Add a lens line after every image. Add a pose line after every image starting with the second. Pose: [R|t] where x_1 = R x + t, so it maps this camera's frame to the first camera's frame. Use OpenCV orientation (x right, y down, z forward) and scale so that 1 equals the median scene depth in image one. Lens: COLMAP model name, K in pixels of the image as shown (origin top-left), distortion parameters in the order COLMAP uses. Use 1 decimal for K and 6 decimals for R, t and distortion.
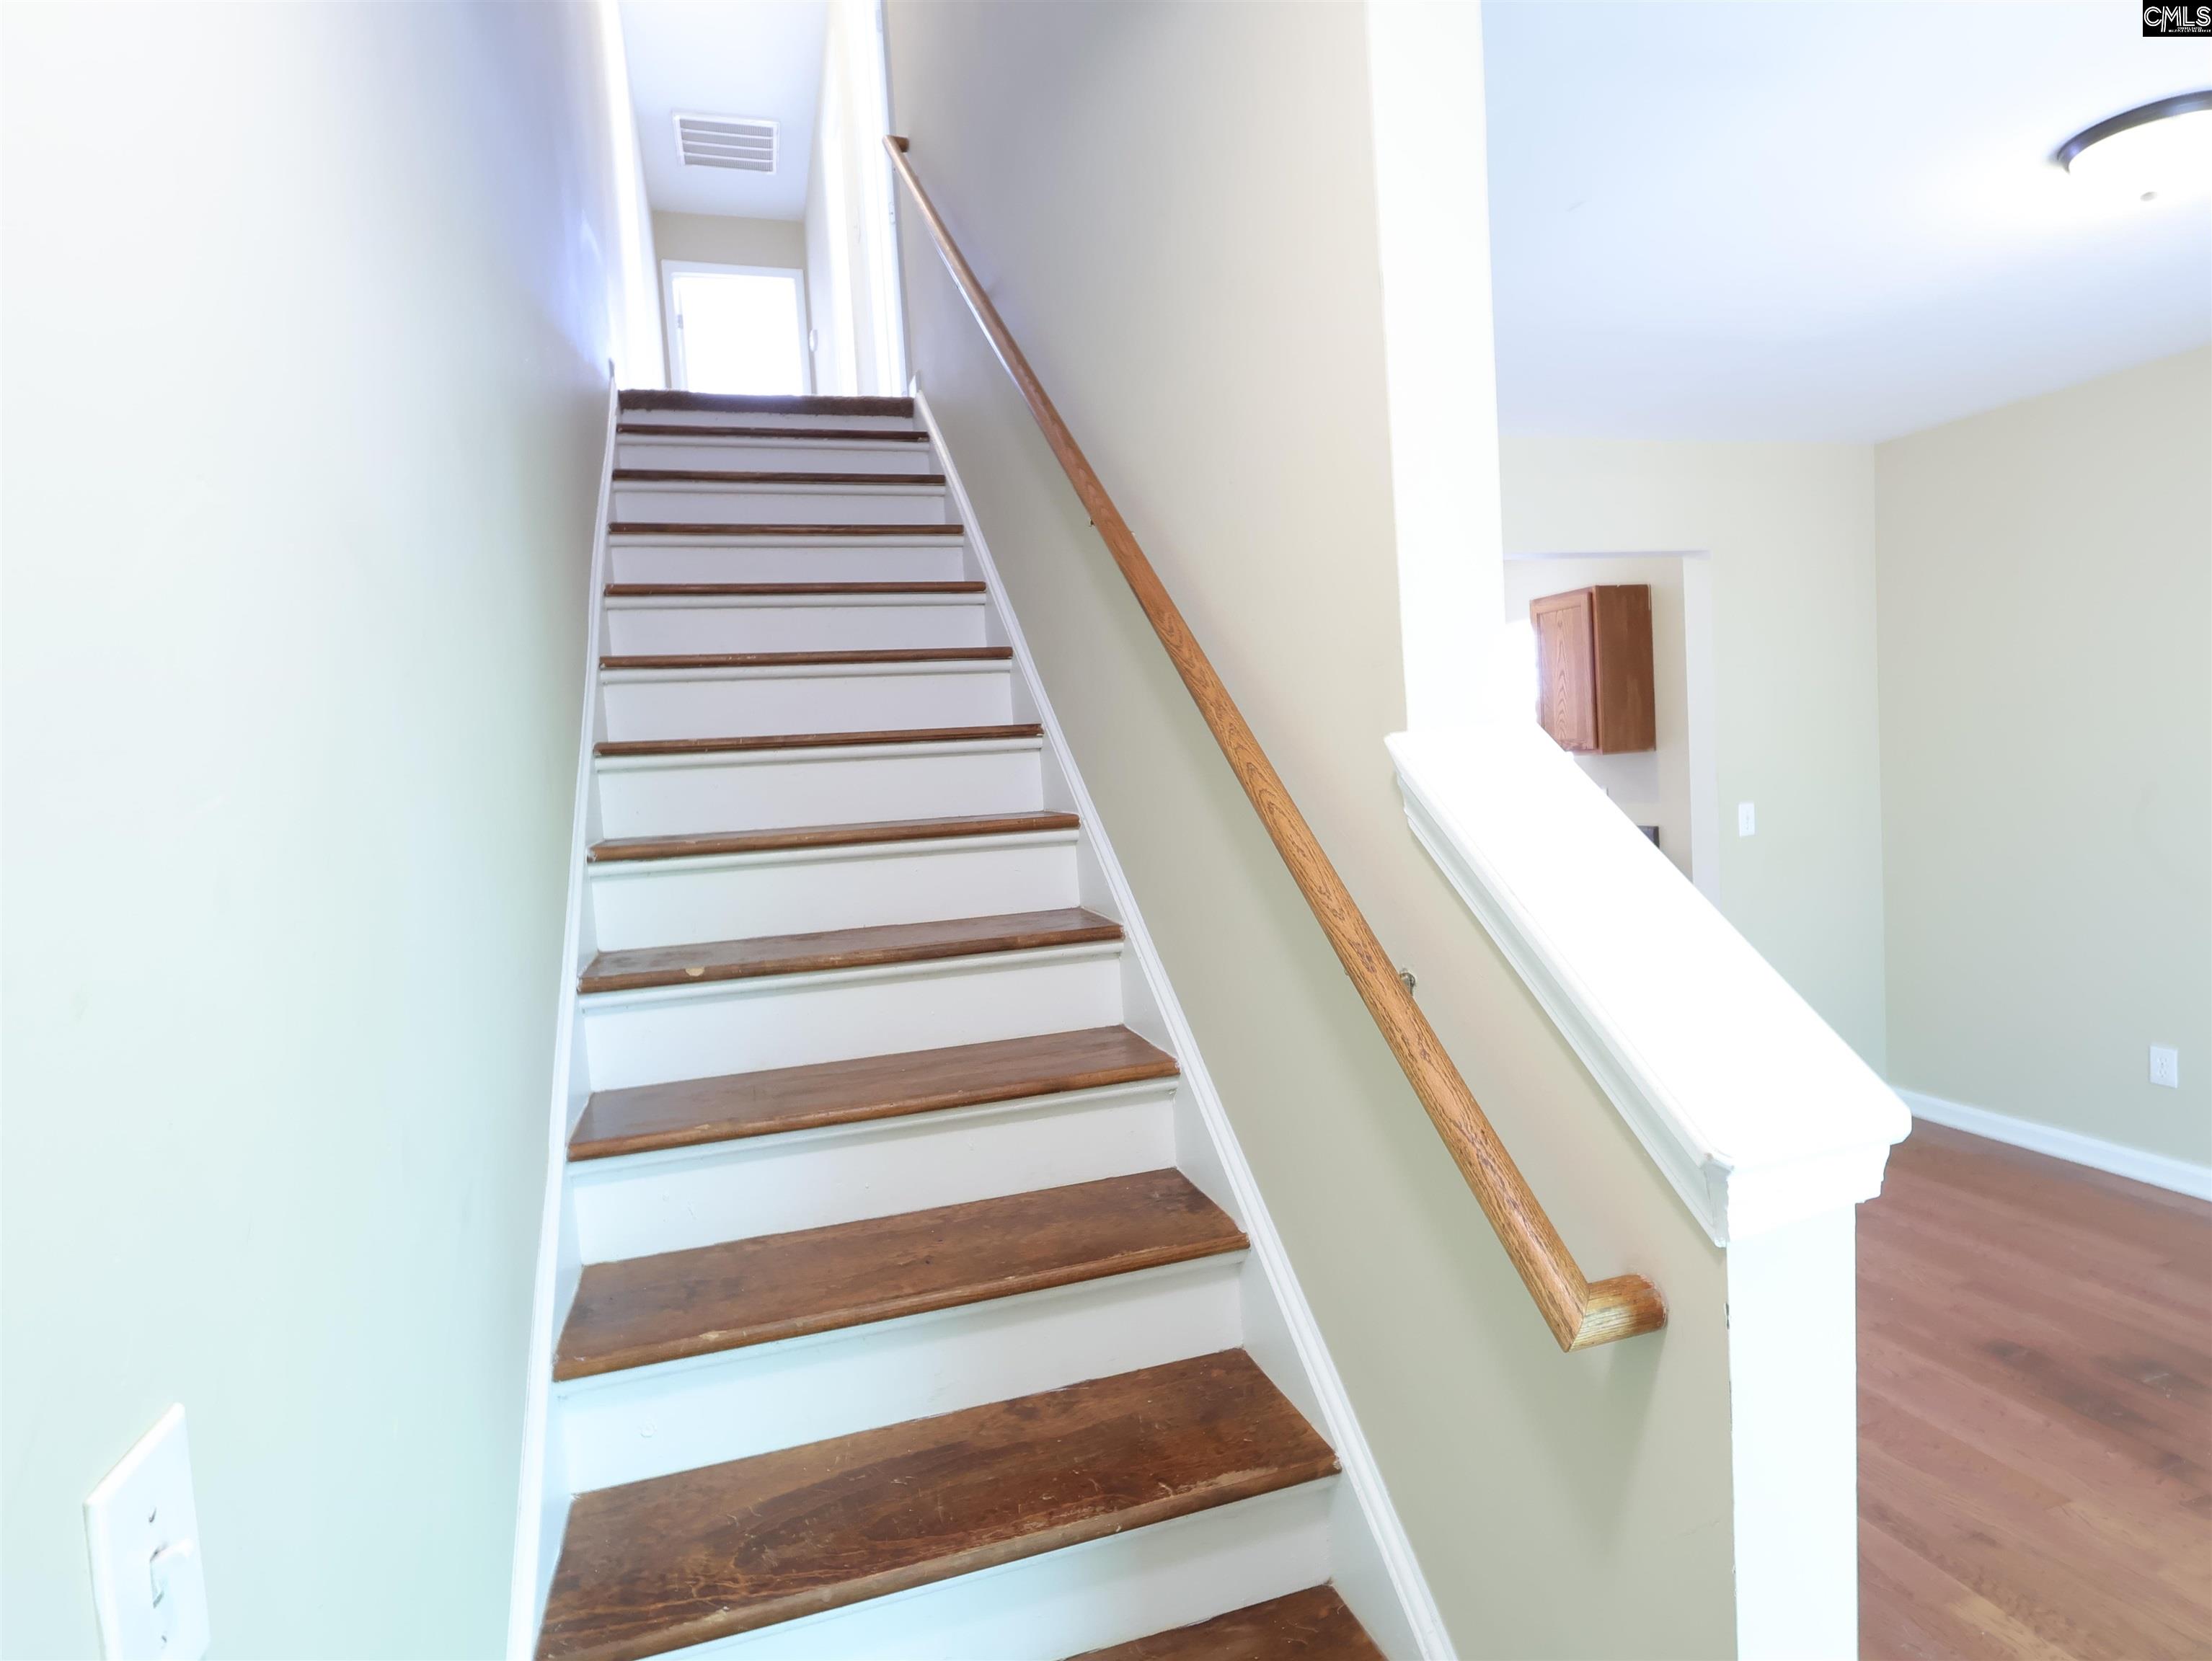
lens RADIAL K [[1156.9, 0, 1106.0], [0, 1156.9, 830.5], [0, 0, 1]] dist [-0.001736, 0.001247]
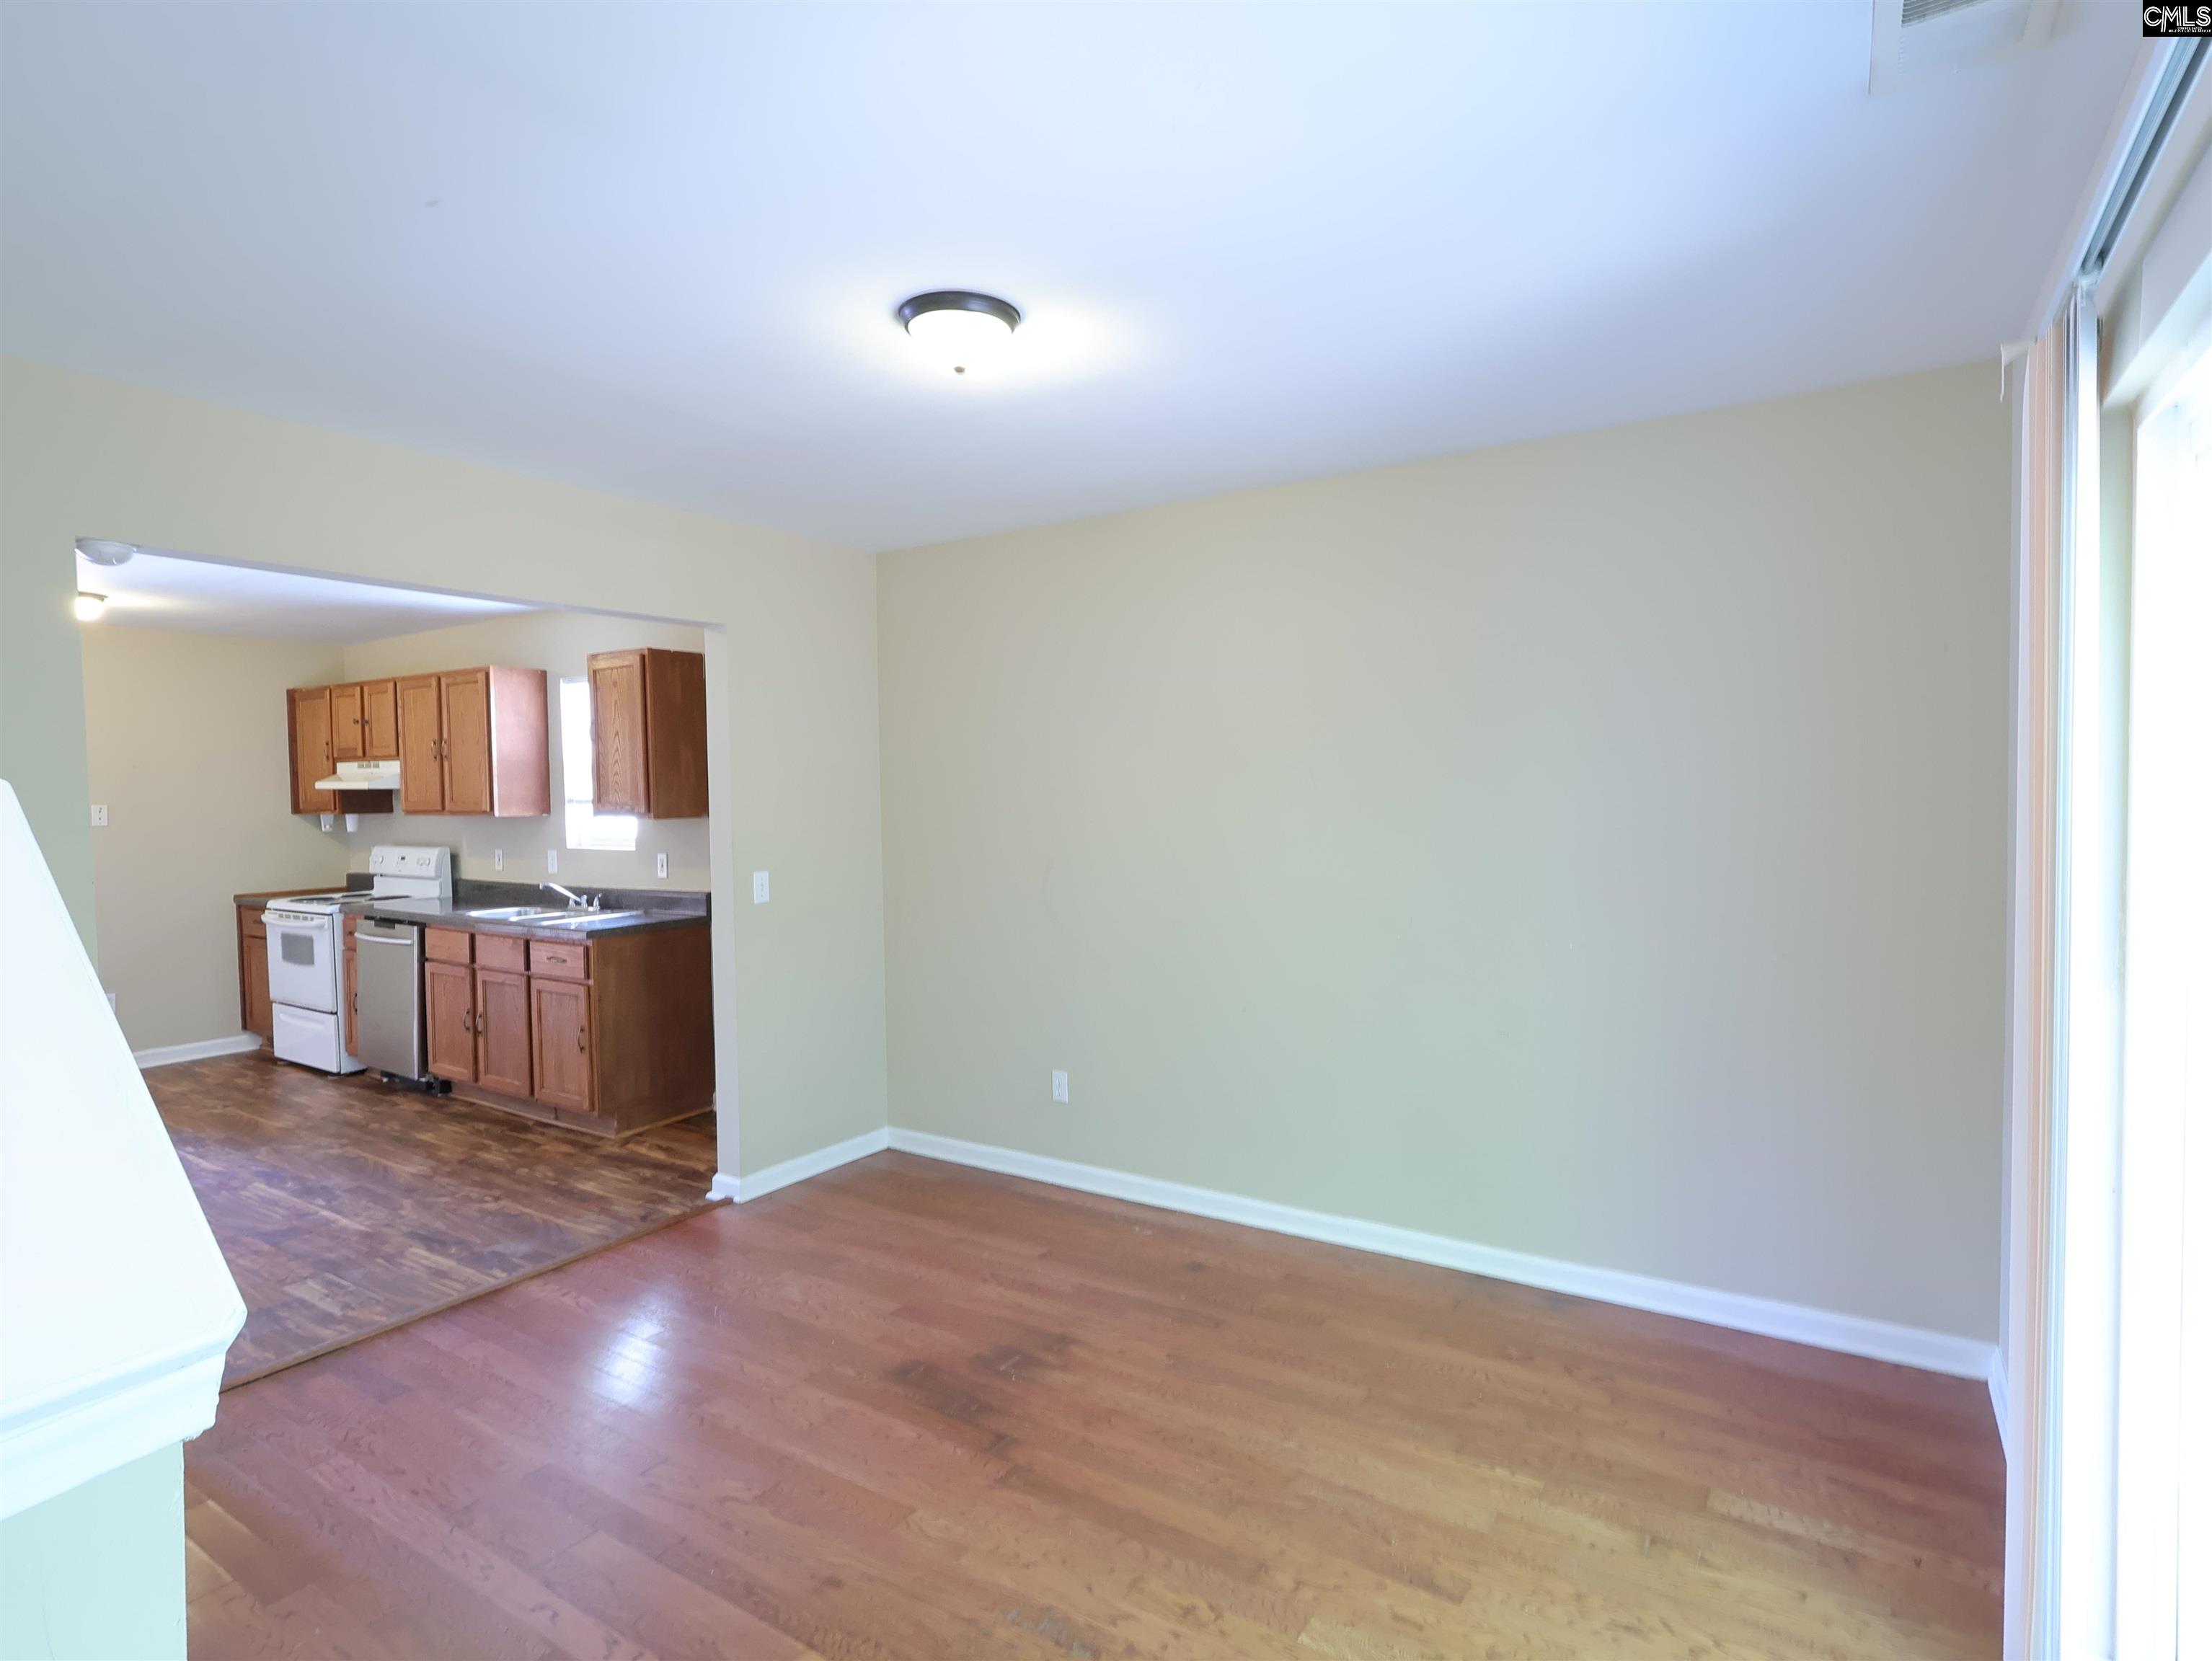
lens RADIAL K [[1156.9, 0, 1106.0], [0, 1156.9, 830.5], [0, 0, 1]] dist [-0.001736, 0.001247]
pose [[0.768519, 0.026805, 0.639265, 0.175602], [0.006531, 0.998741, -0.049729, -0.009552], [-0.639793, 0.042393, 0.767377, 0.005770]]
